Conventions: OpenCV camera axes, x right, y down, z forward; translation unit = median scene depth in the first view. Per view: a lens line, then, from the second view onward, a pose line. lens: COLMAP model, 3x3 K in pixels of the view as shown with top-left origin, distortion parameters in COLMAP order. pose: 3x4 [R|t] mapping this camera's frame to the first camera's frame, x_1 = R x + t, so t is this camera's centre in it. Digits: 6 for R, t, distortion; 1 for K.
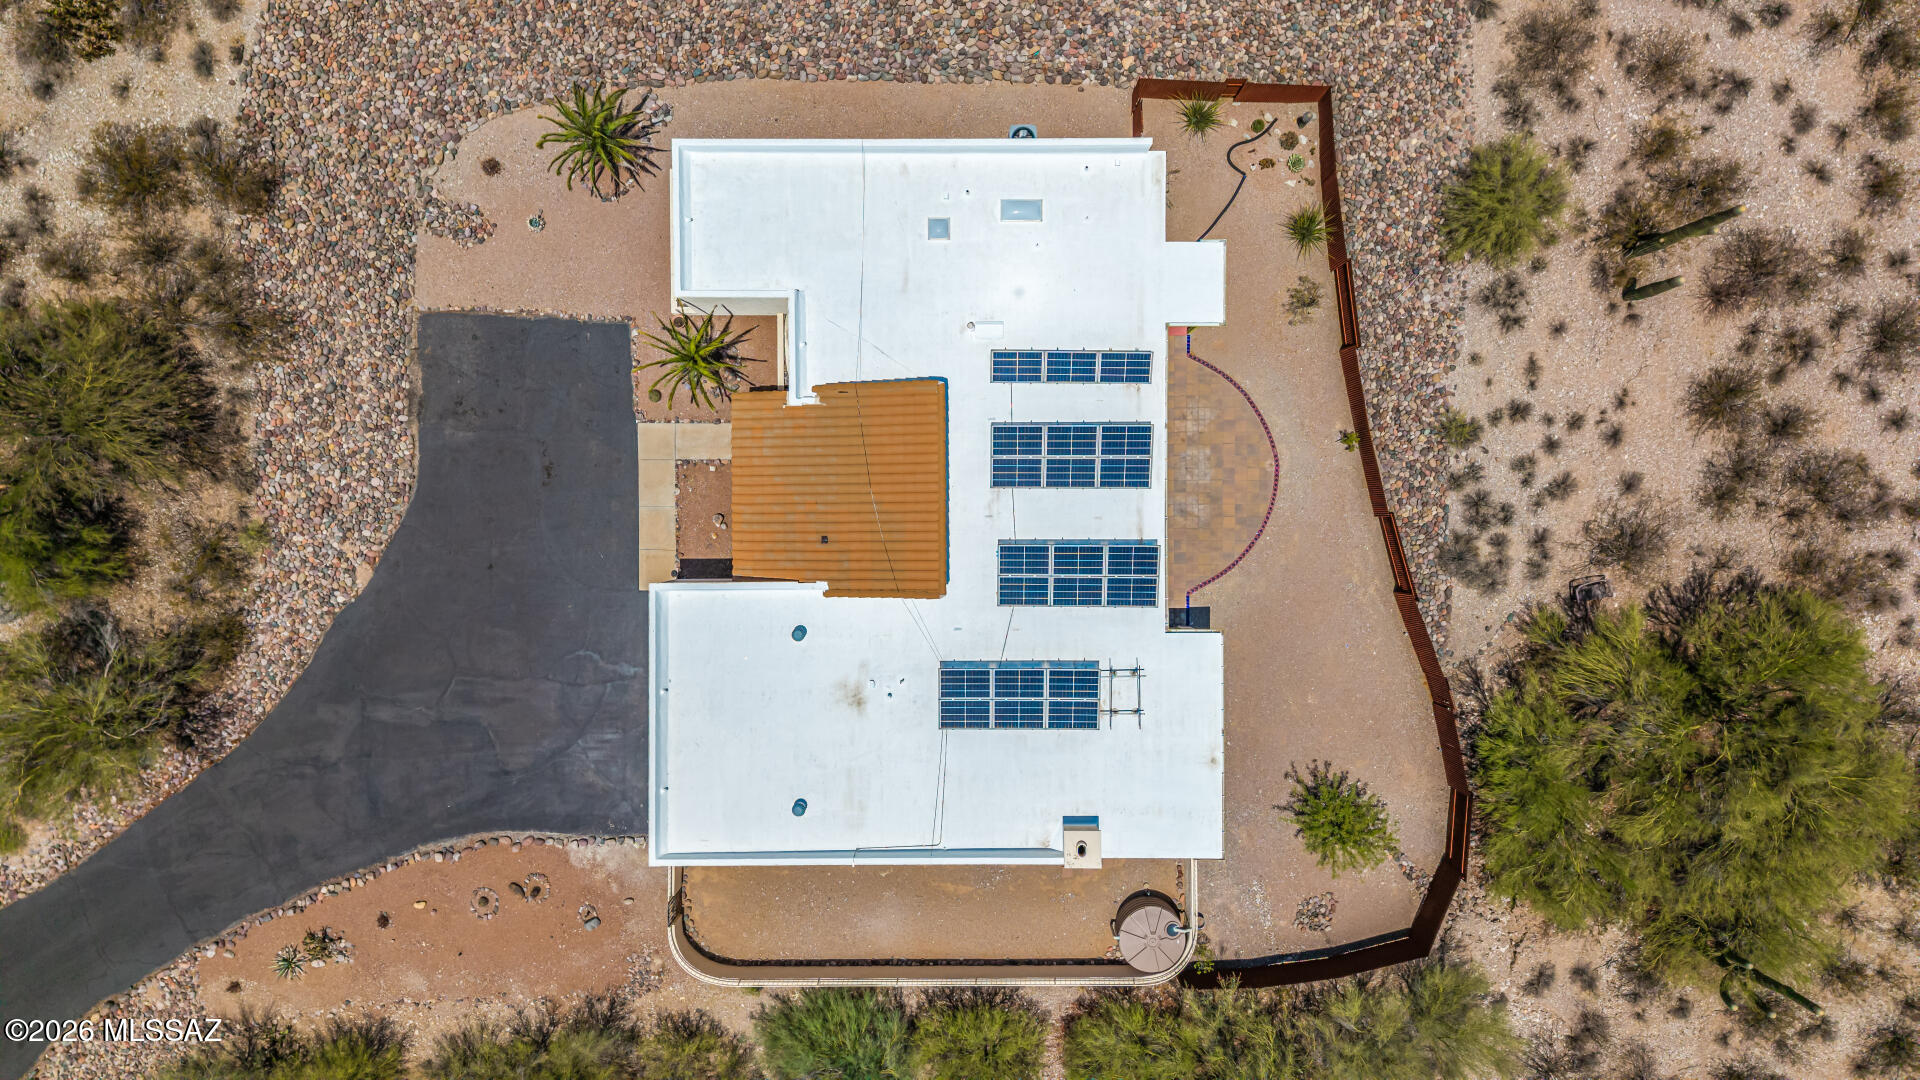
lens RADIAL K [[1278.6, 0, 965.9], [0, 1278.6, 535.2], [0, 0, 1]] dist [0.007735, -0.014384]
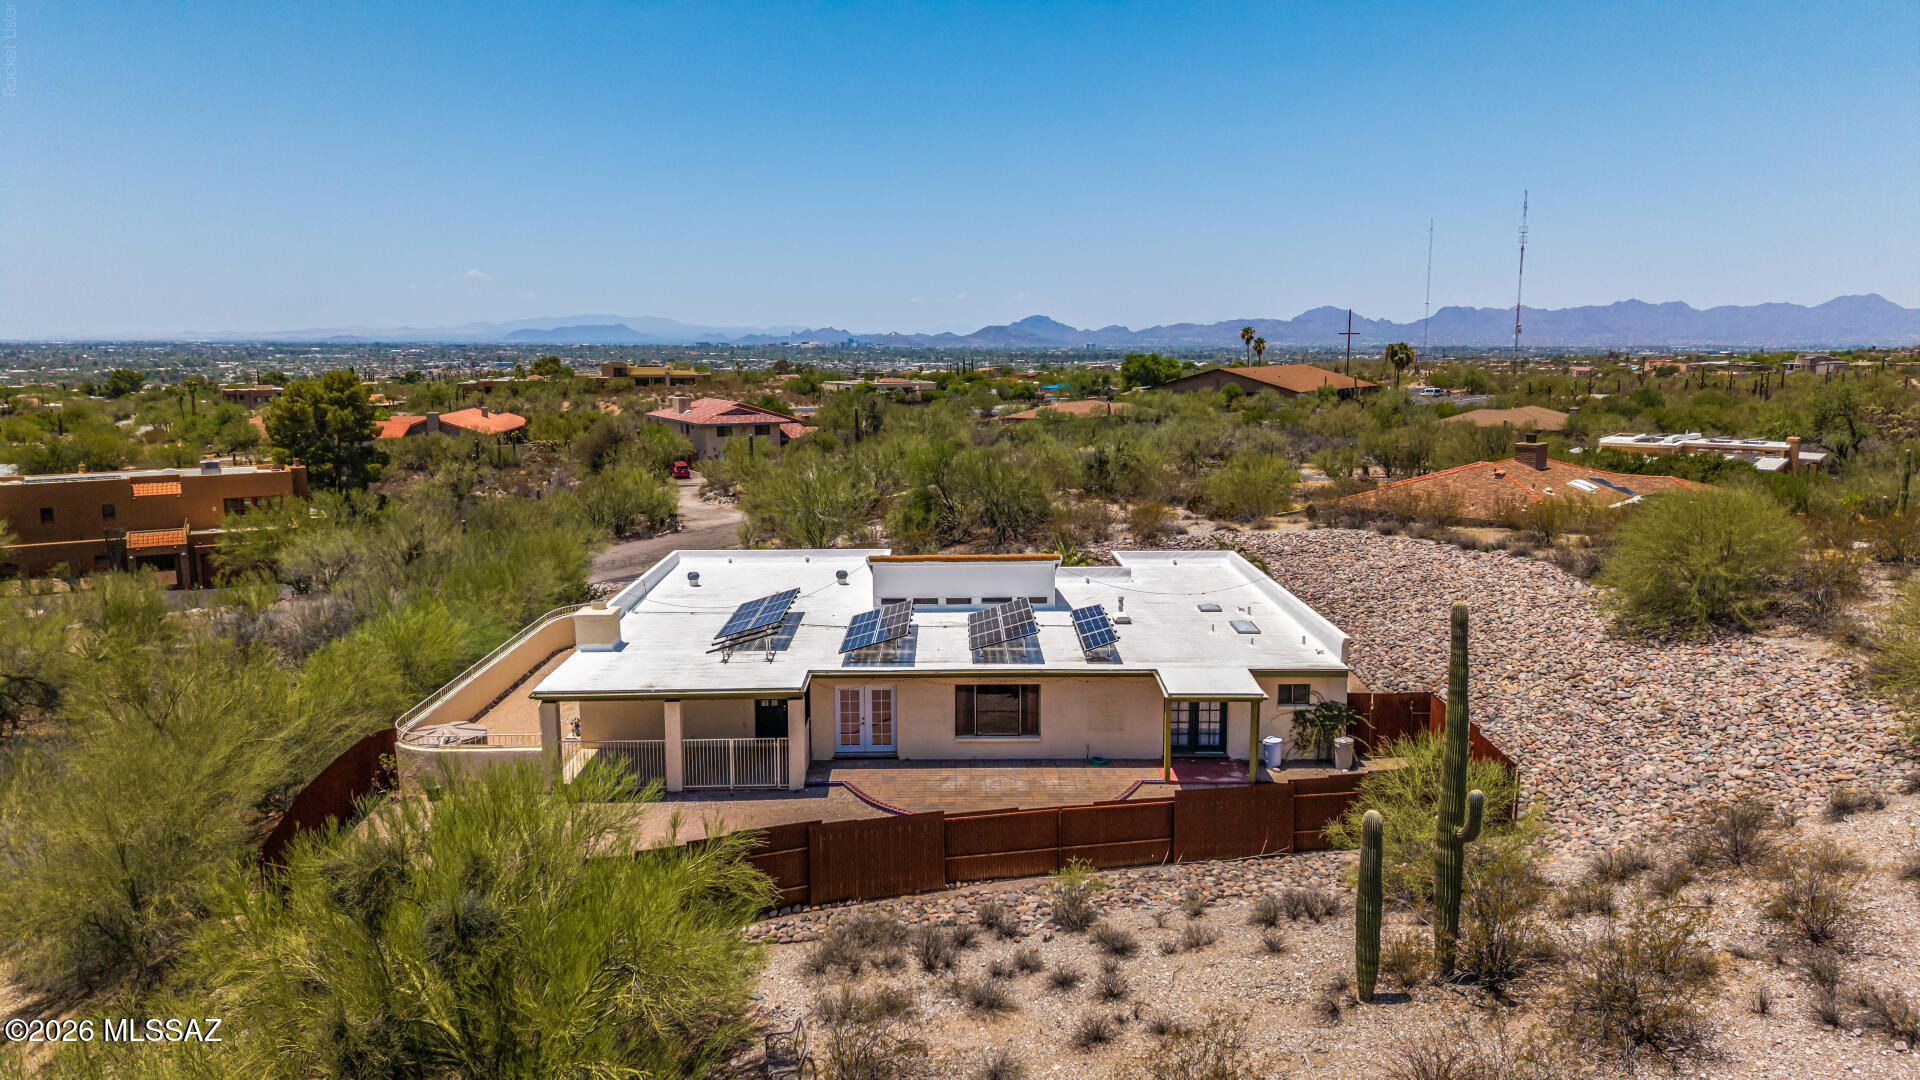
lens RADIAL K [[1278.6, 0, 966.7], [0, 1278.6, 546.7], [0, 0, 1]] dist [0.007735, -0.014384]
pose [[0.009569, 0.151579, -0.988399, 0.967574], [-0.999927, -0.005782, -0.010567, -0.021564], [-0.007317, 0.988428, 0.151512, 0.733434]]
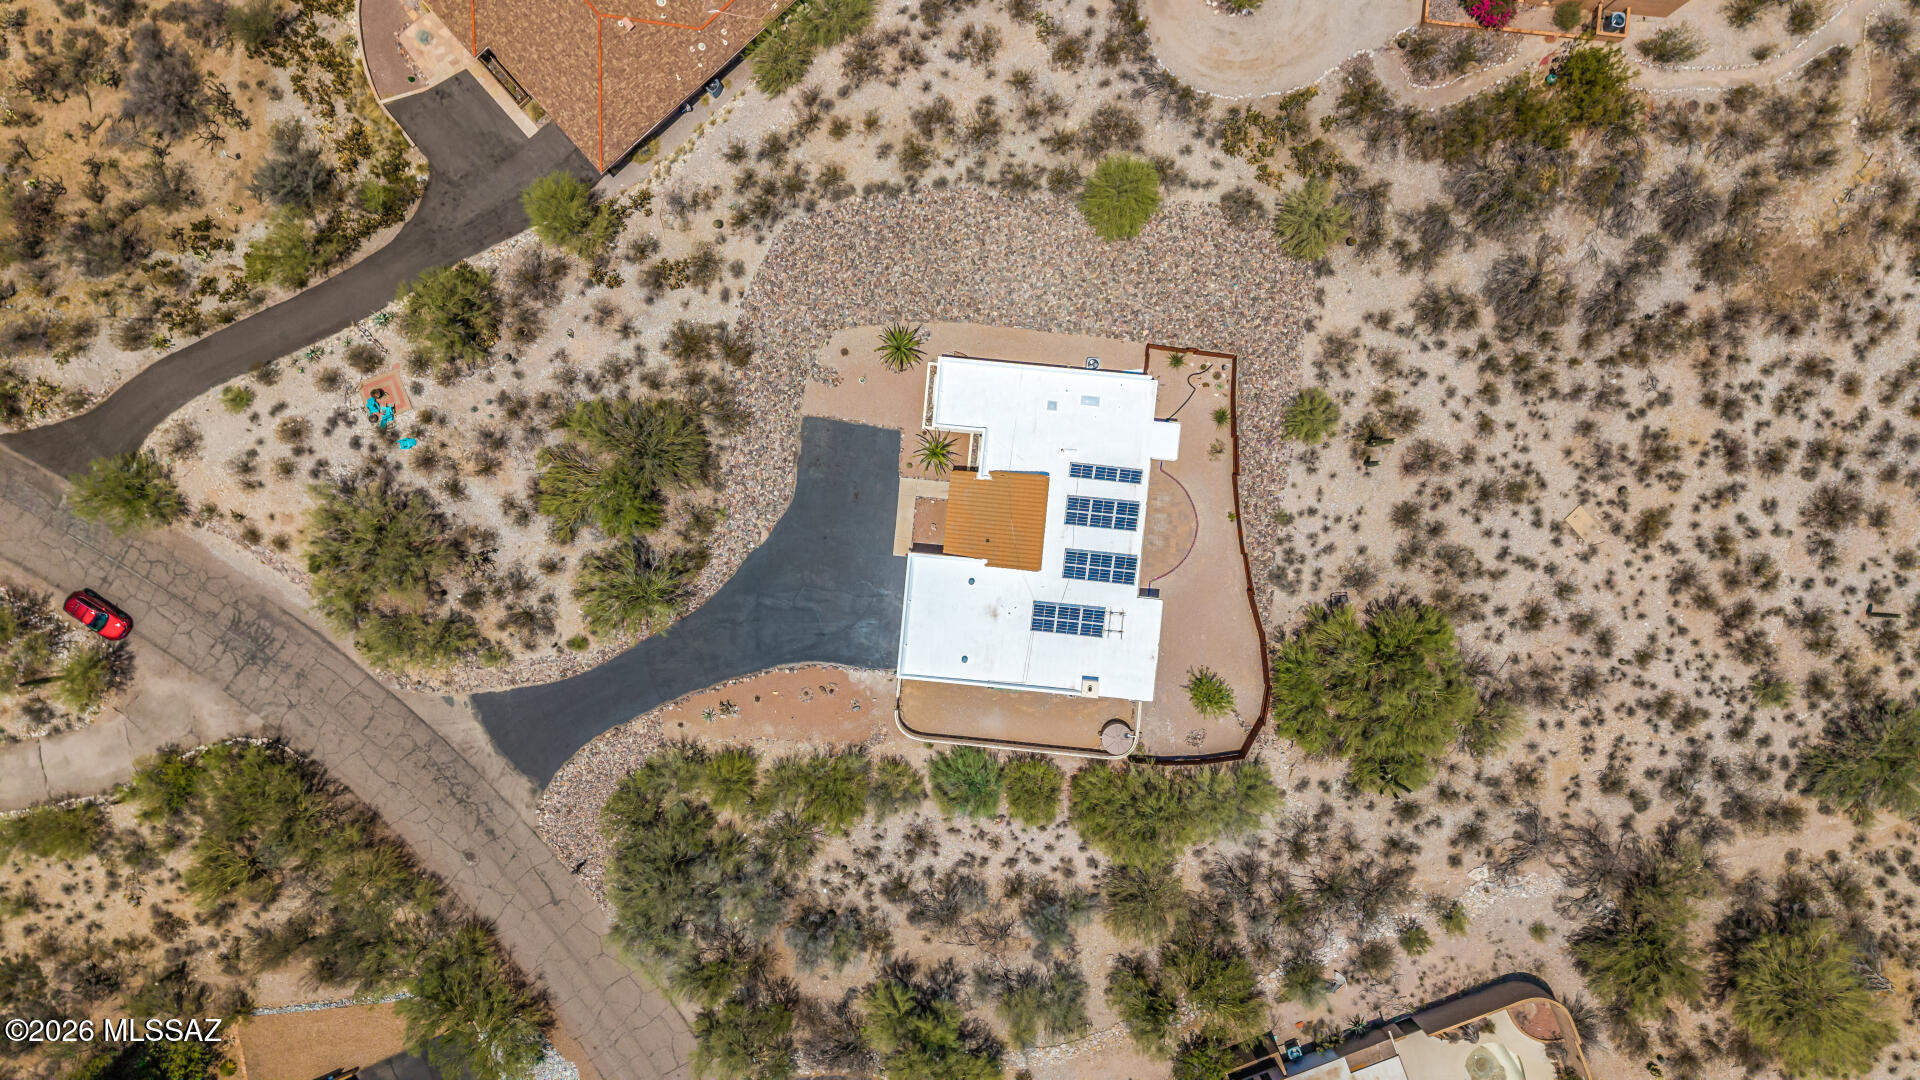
lens RADIAL K [[1278.6, 0, 951.9], [0, 1278.6, 540.7], [0, 0, 1]] dist [0.007735, -0.014384]
pose [[0.995228, 0.096363, -0.015346, -0.129687], [-0.096355, 0.995346, 0.001227, 0.006853], [0.015393, 0.000258, 0.999881, -1.145993]]
